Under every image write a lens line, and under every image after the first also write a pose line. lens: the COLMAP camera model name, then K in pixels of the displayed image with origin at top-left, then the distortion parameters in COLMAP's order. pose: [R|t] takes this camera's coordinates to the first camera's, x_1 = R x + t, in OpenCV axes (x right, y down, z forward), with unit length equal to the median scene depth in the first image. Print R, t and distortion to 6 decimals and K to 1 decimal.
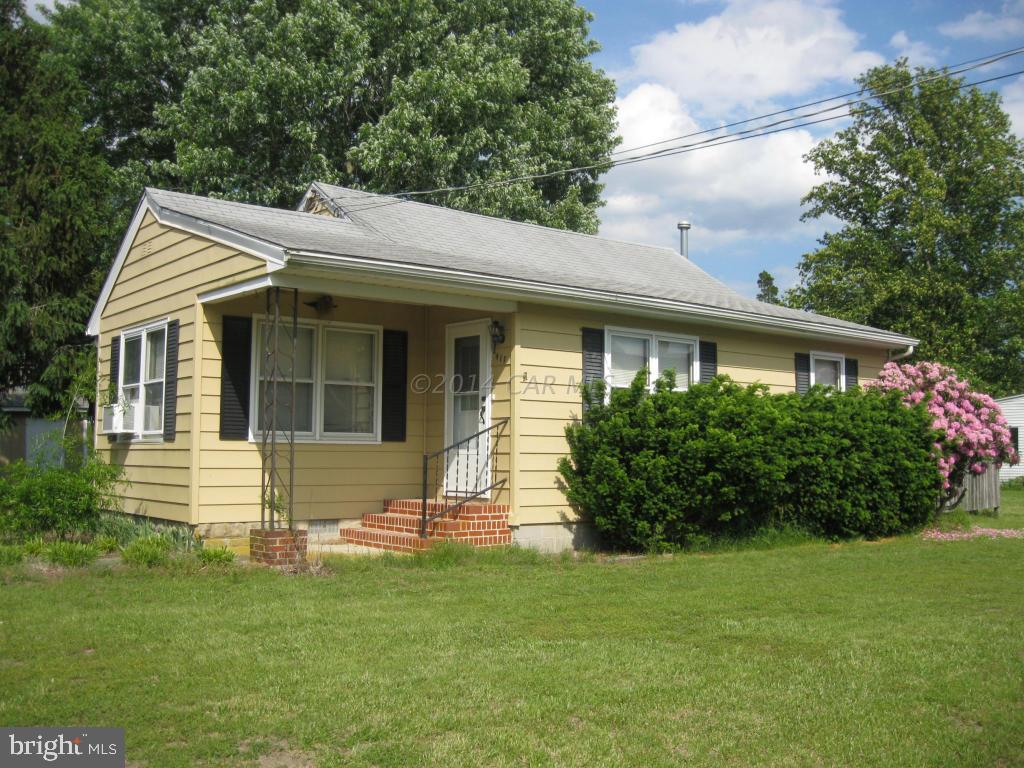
lens RADIAL K [[1048.9, 0, 512.0], [0, 1048.9, 384.0], [0, 0, 1]] dist [-0.059731, -0.002910]
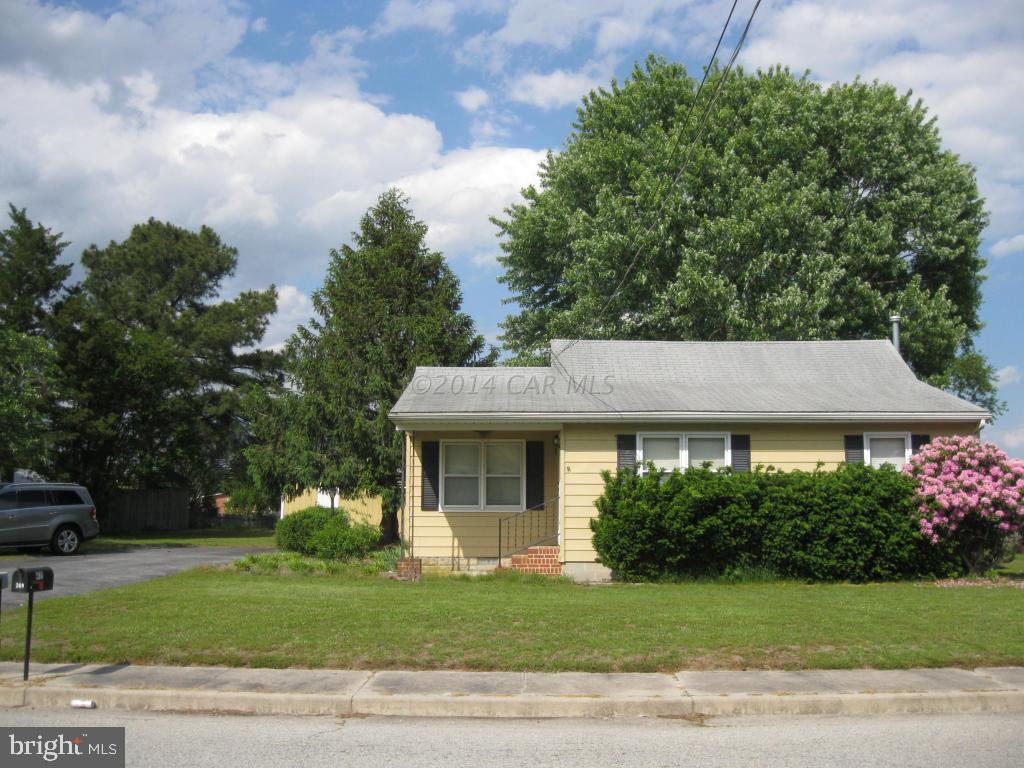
lens RADIAL K [[1048.9, 0, 512.0], [0, 1048.9, 384.0], [0, 0, 1]] dist [-0.059731, -0.002910]
pose [[0.775127, -0.084574, -0.626119, 0.940142], [0.049032, 0.996064, -0.073843, -0.022541], [0.629900, 0.026538, 0.776223, -0.300293]]
